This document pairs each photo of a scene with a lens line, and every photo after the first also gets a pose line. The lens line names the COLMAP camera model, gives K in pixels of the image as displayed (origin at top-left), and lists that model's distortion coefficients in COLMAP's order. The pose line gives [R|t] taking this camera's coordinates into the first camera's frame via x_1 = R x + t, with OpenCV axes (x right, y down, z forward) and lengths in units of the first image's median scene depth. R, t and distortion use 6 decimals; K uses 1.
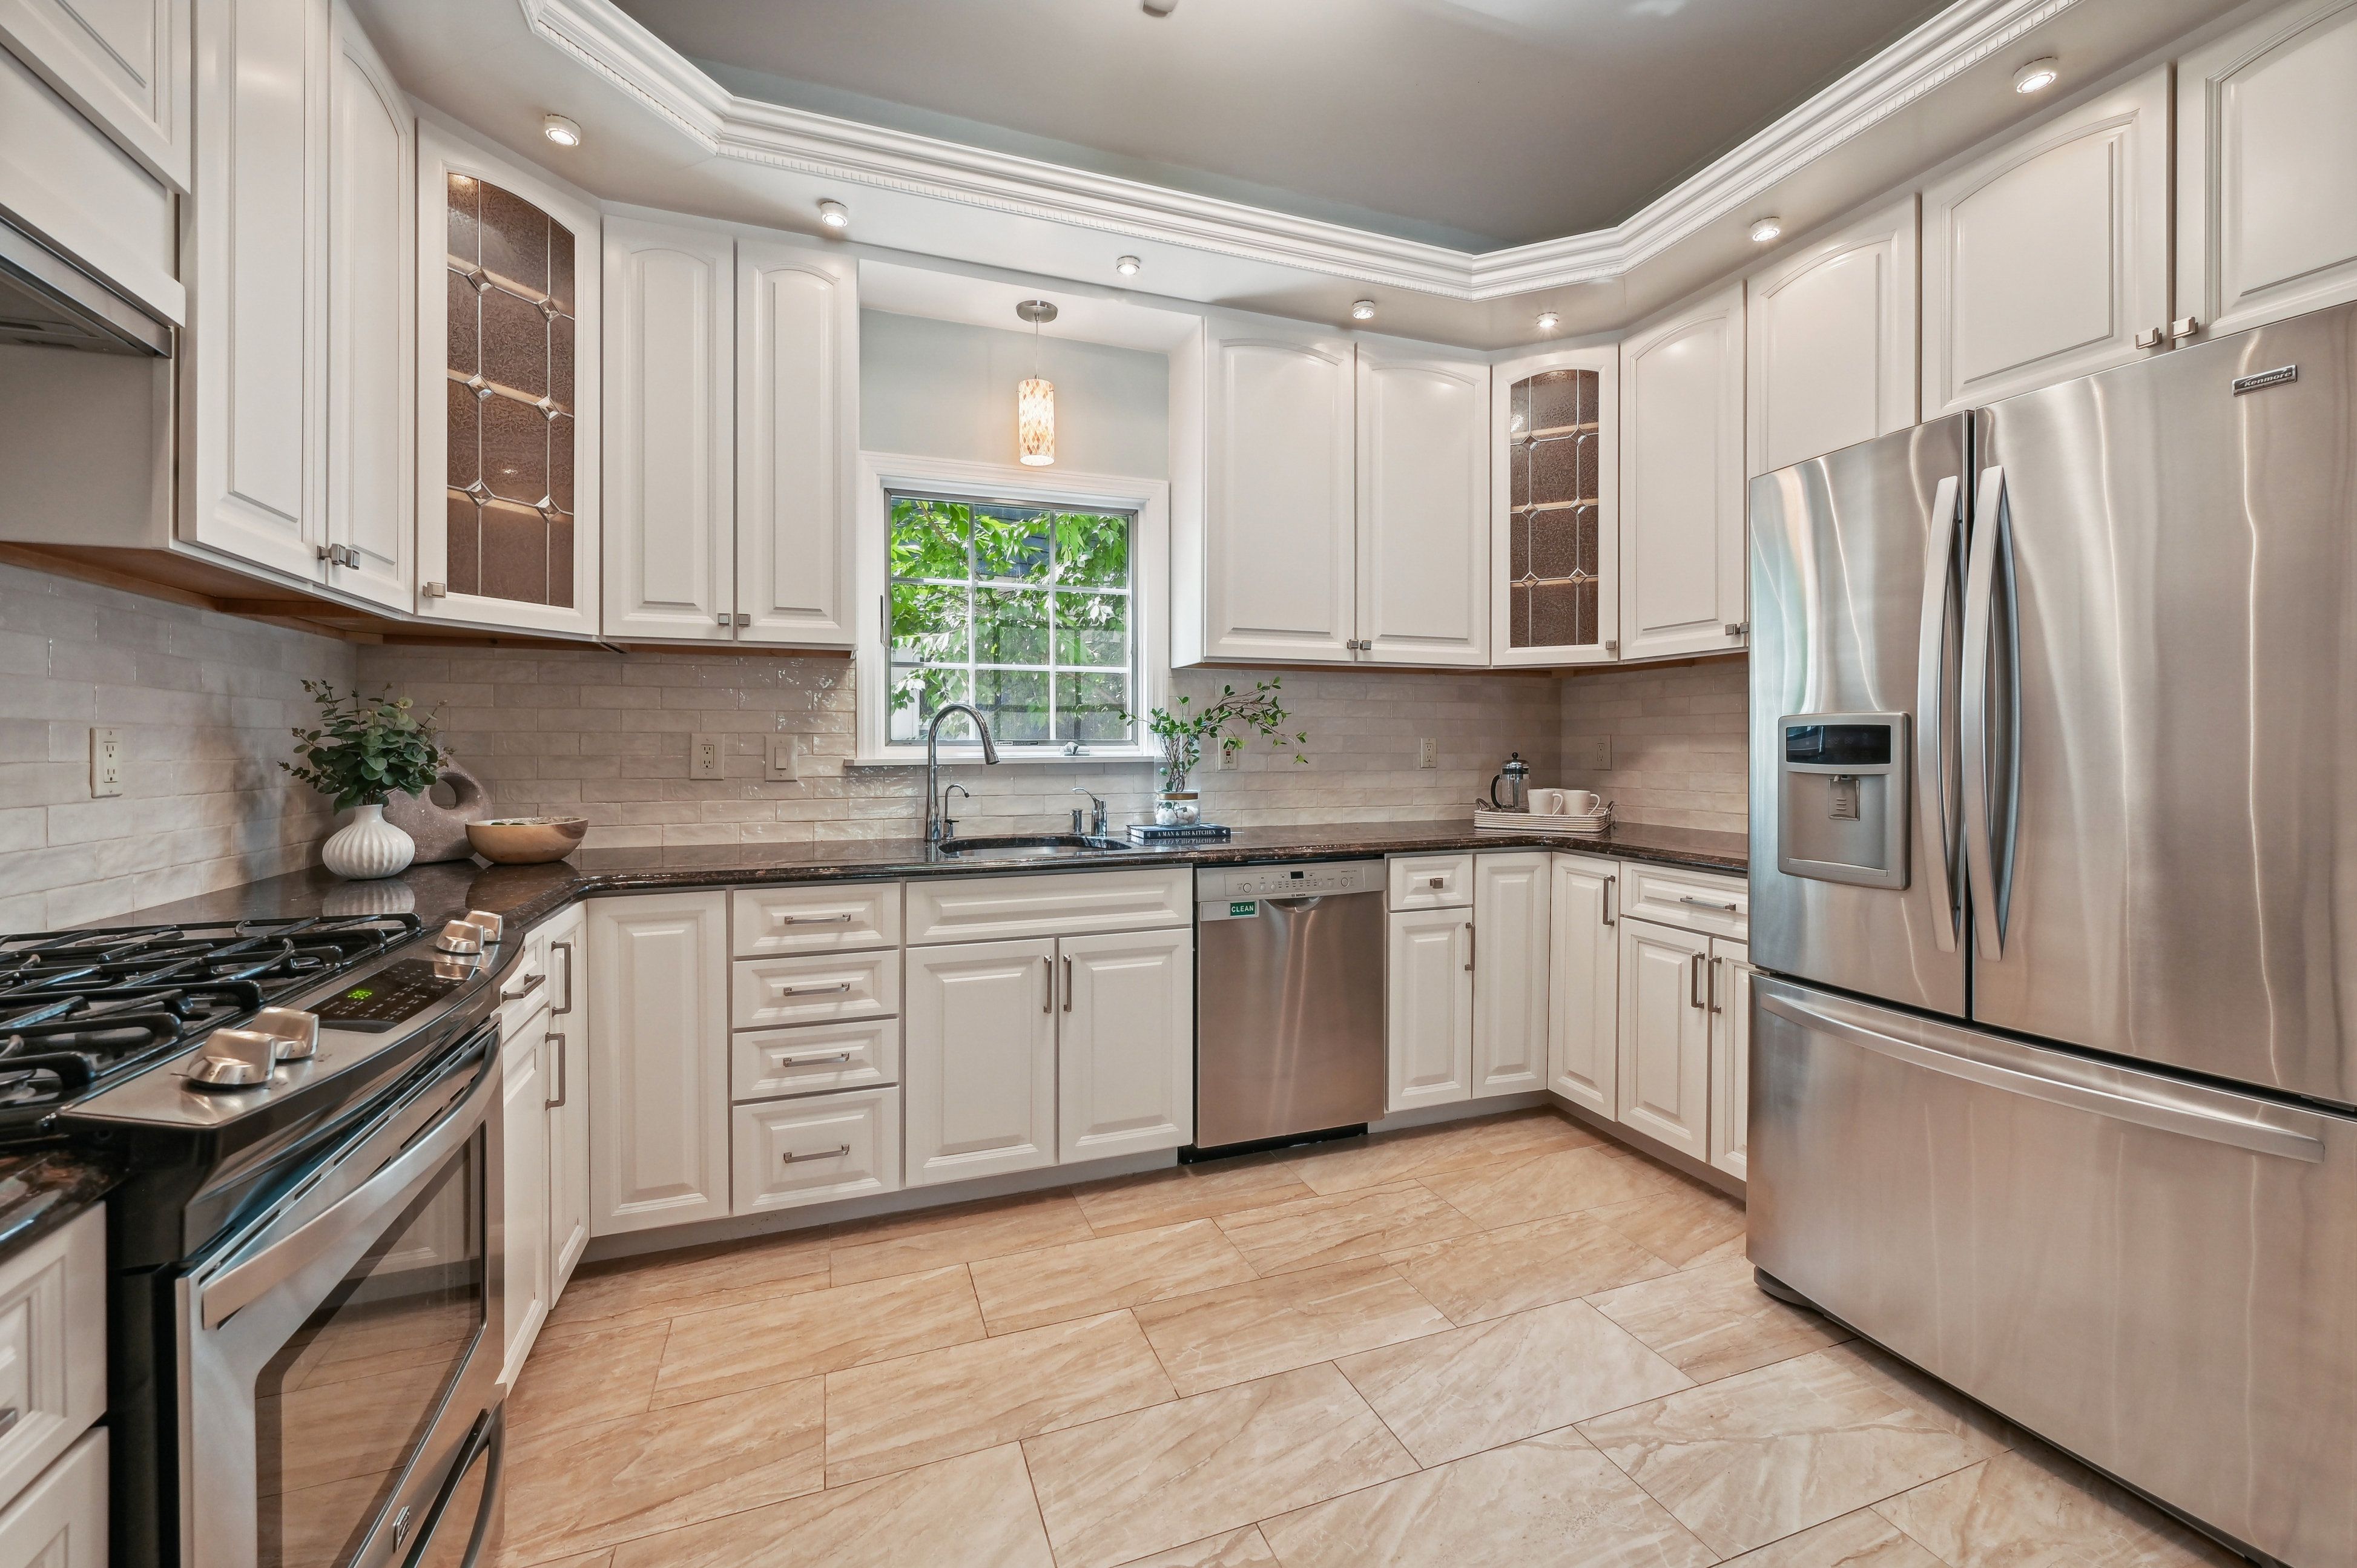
lens RADIAL K [[970.6, 0, 1212.3], [0, 970.6, 749.8], [0, 0, 1]] dist [-0.000720, 0.000115]
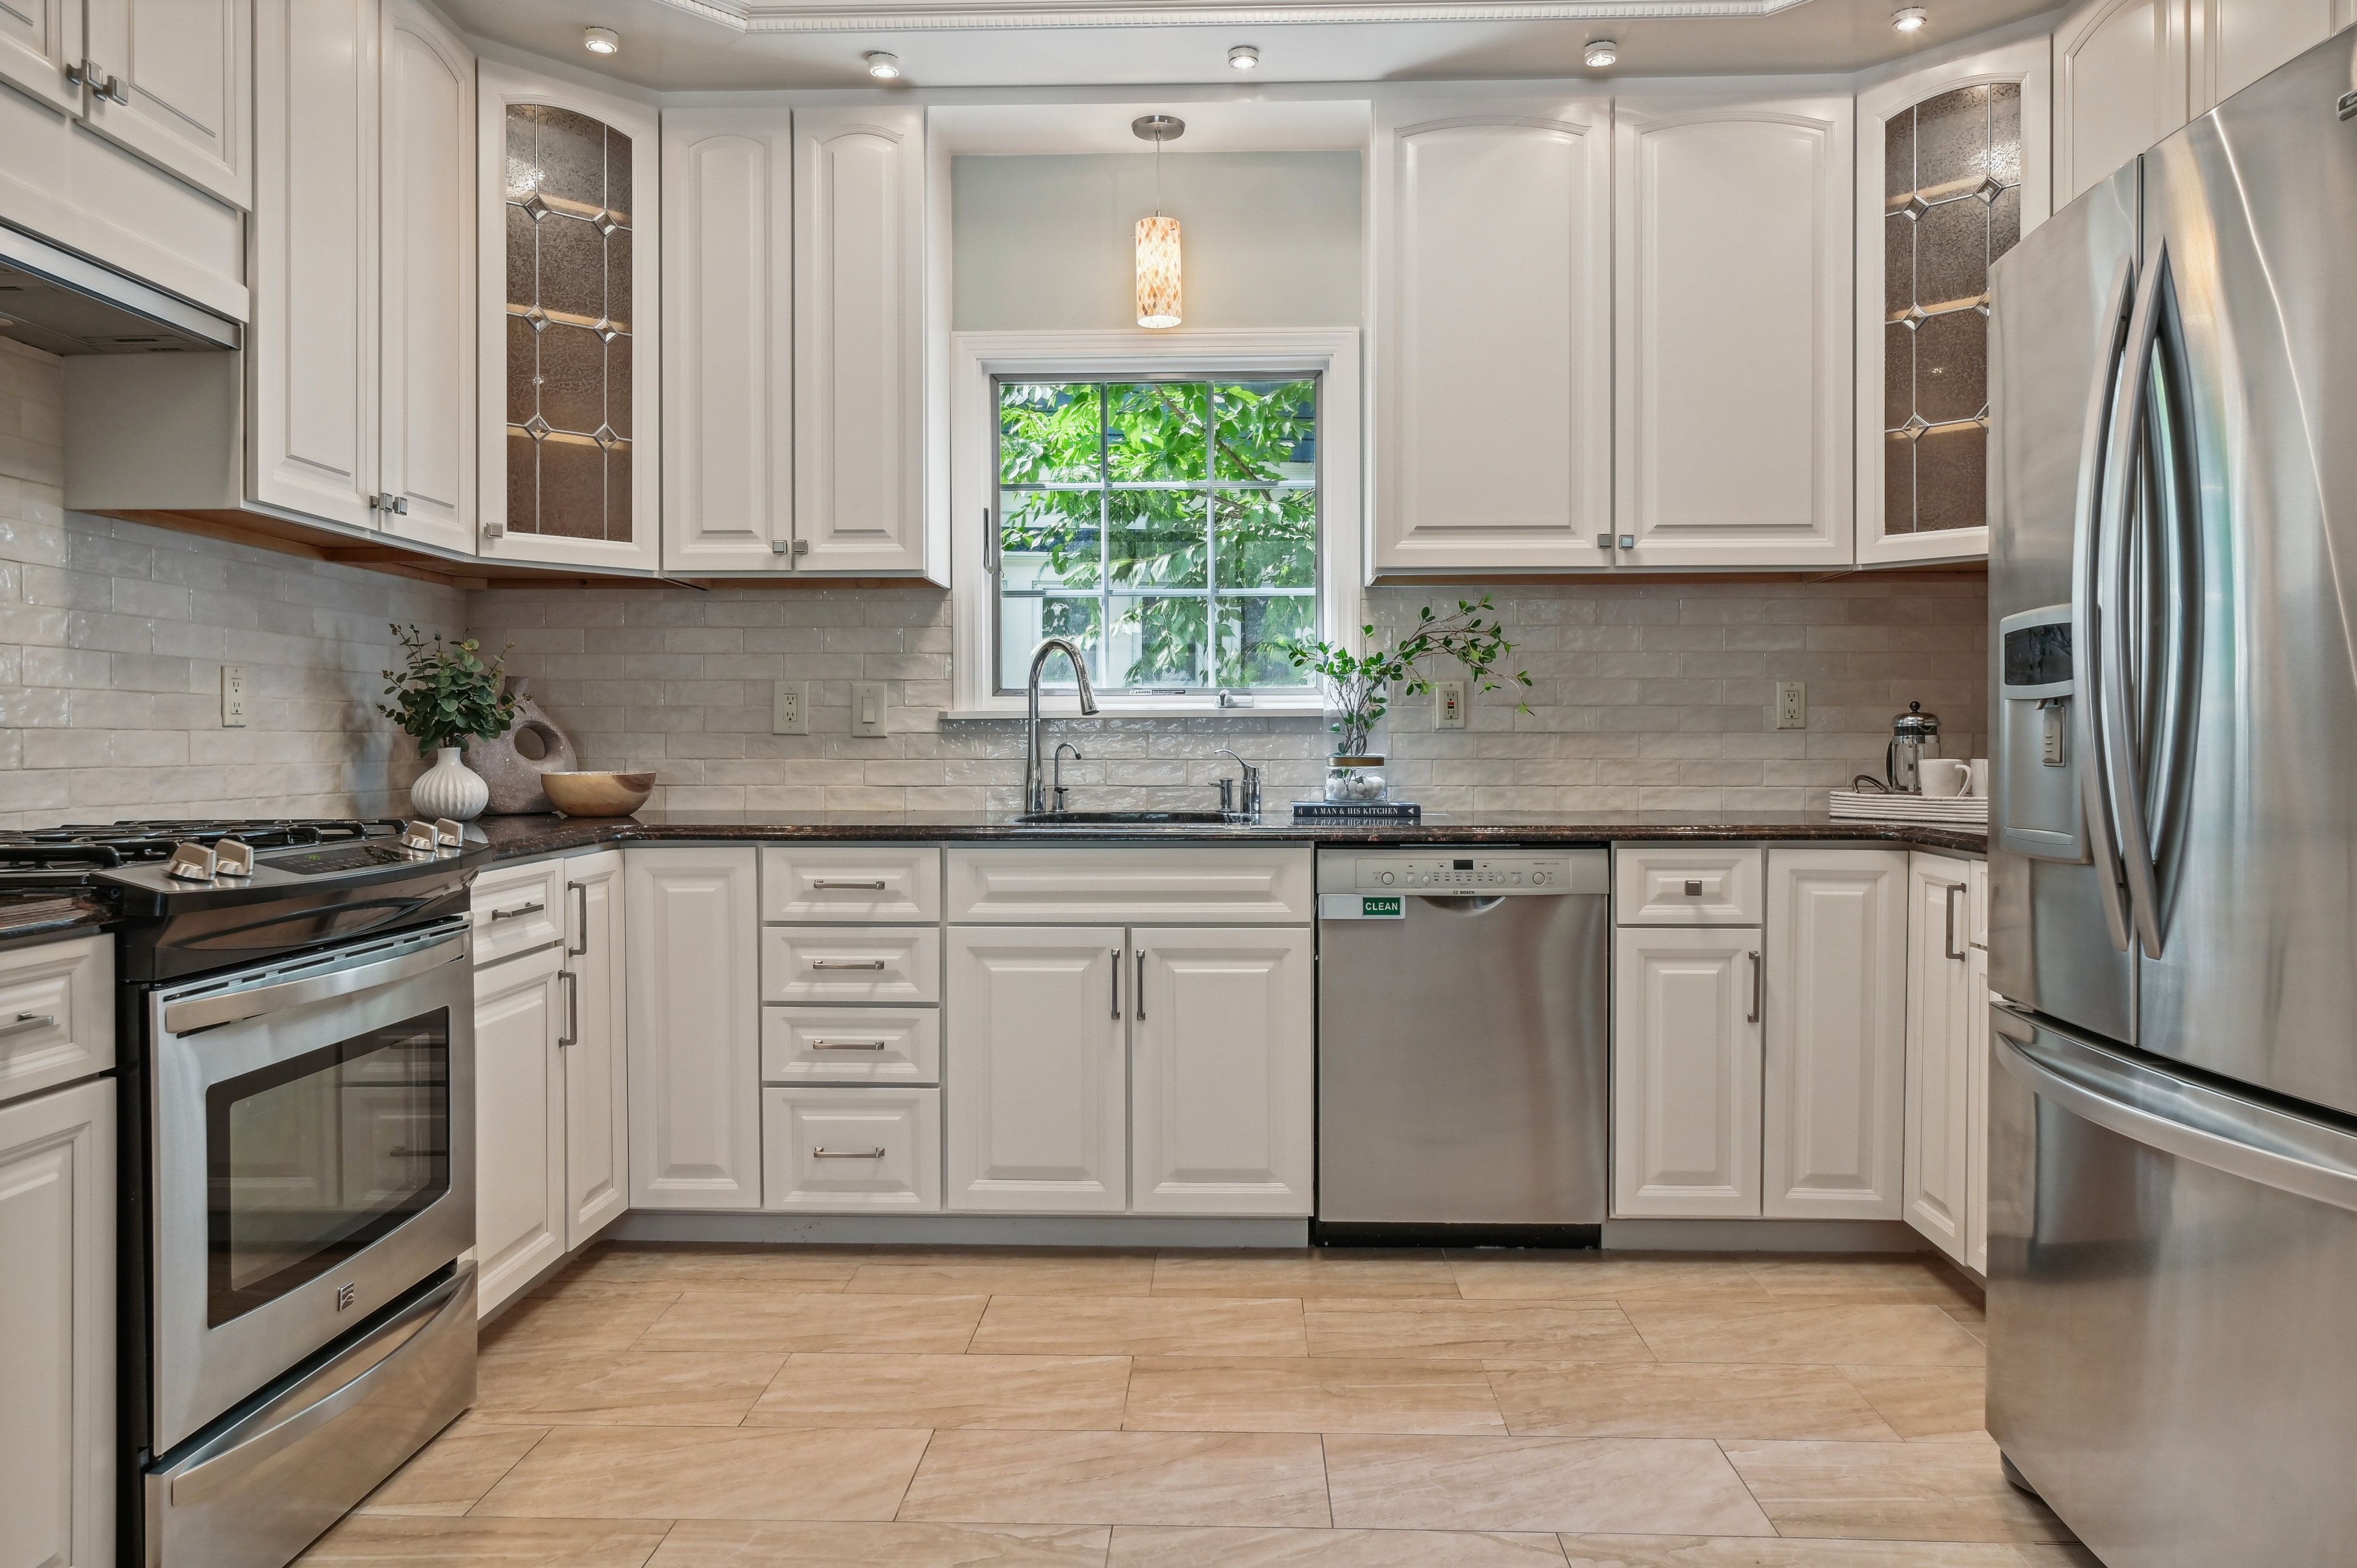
lens RADIAL K [[1648.6, 0, 1234.5], [0, 1648.6, 758.1], [0, 0, 1]] dist [-0.001453, -0.001064]
pose [[0.924107, 0.002565, -0.382126, 0.471911], [-0.000433, 0.999984, 0.005667, 0.050696], [0.382134, -0.005071, 0.924093, -0.234162]]
